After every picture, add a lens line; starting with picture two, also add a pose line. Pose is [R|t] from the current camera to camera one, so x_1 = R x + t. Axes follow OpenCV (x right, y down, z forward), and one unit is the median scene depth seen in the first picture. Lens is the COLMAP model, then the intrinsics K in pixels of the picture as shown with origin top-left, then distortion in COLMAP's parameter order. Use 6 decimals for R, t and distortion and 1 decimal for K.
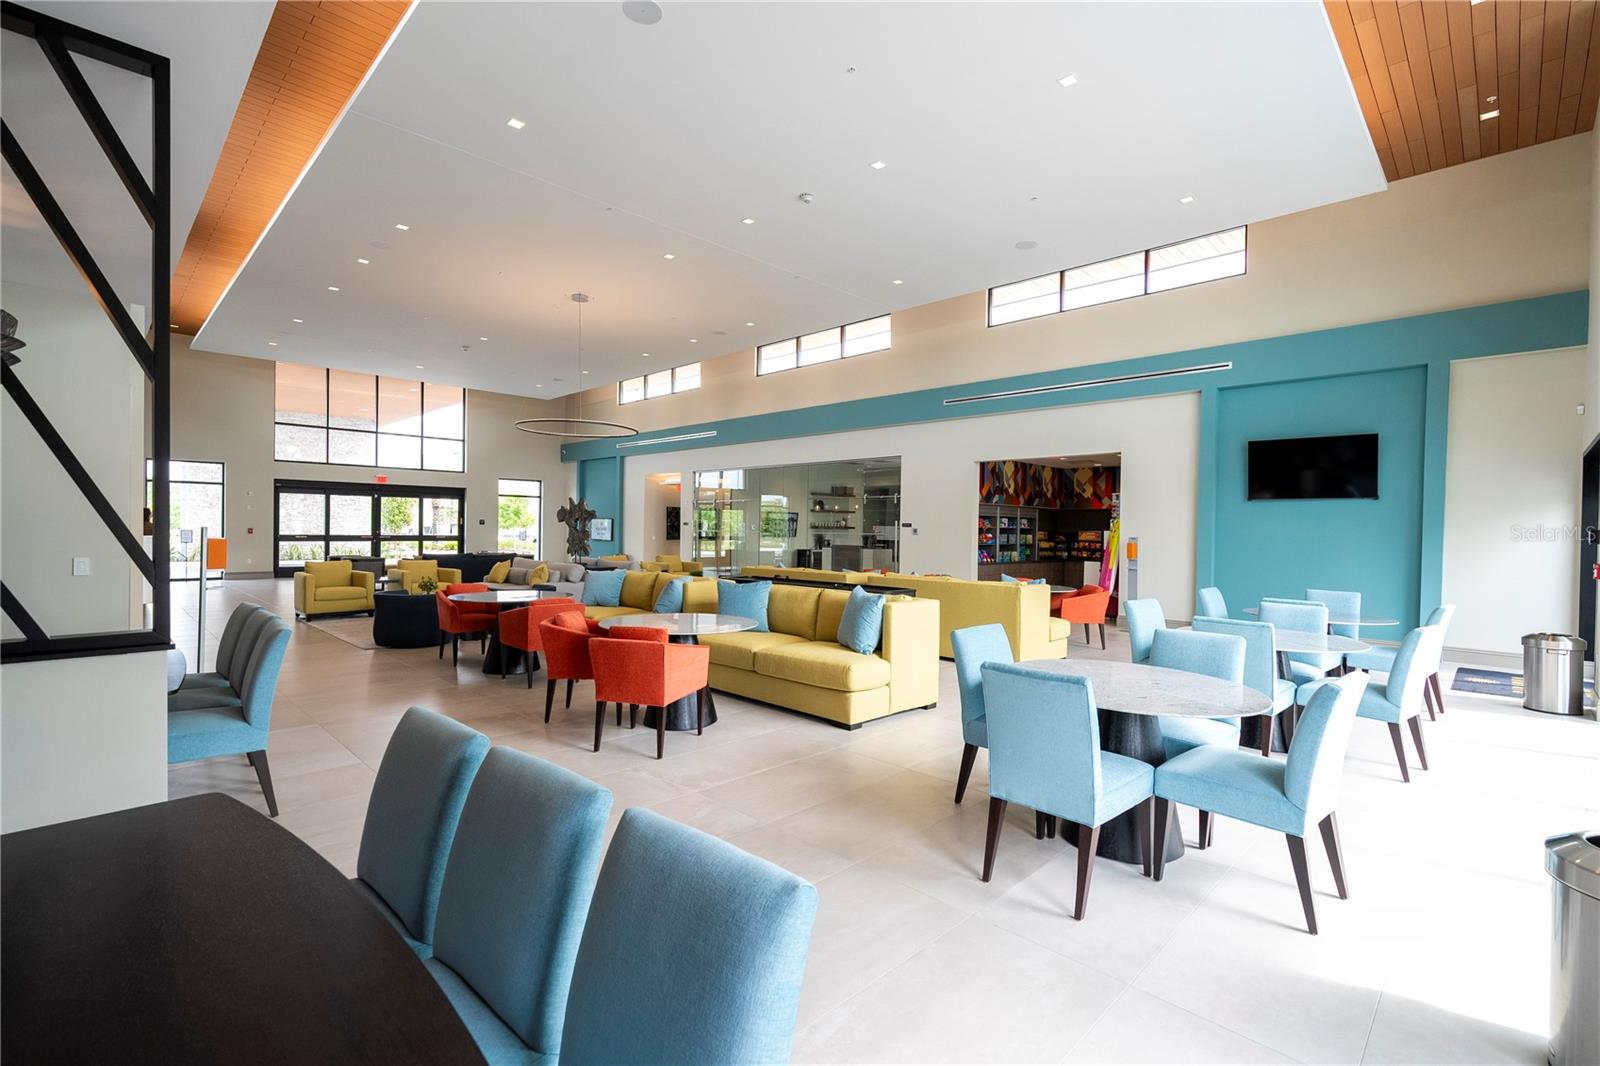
lens RADIAL K [[718.9, 0, 800.0], [0, 718.9, 533.0], [0, 0, 1]] dist [-0.000204, -0.000008]
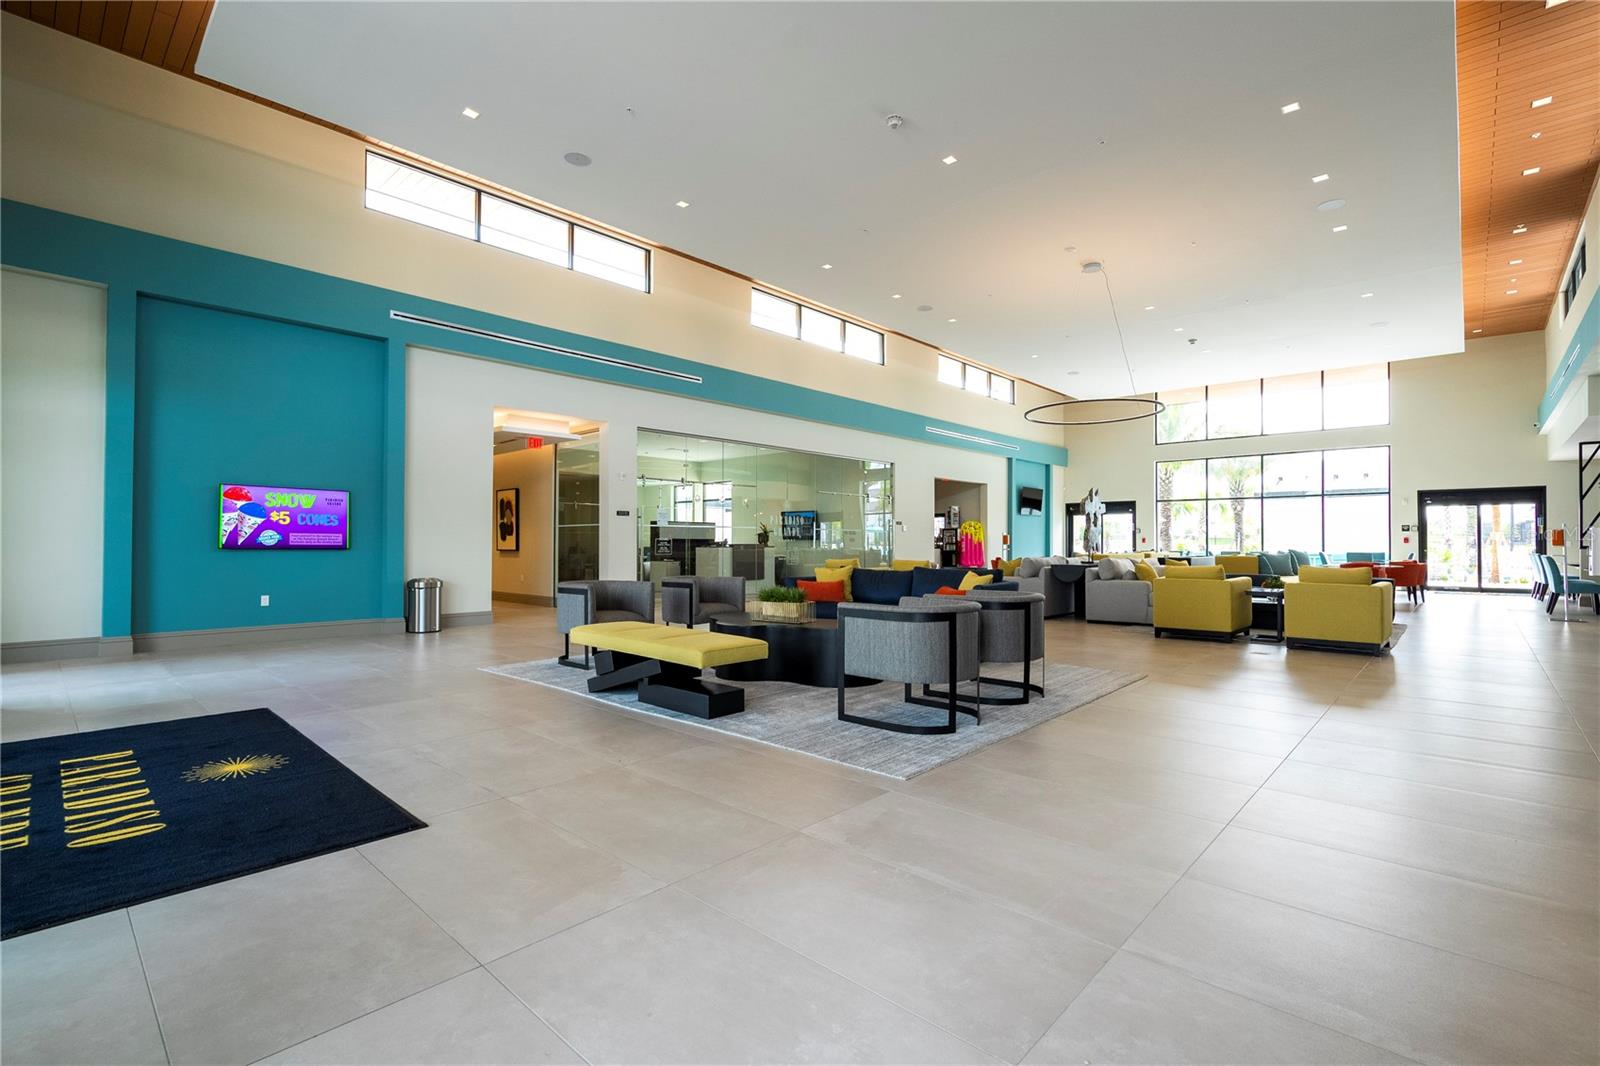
lens RADIAL K [[716.8, 0, 800.0], [0, 716.8, 533.0], [0, 0, 1]] dist [0.000099, -0.000074]
pose [[-0.033293, -0.000360, 0.999446, -0.736276], [0.001546, 0.999999, 0.000411, 0.005873], [-0.999444, 0.001559, -0.033292, 0.856102]]
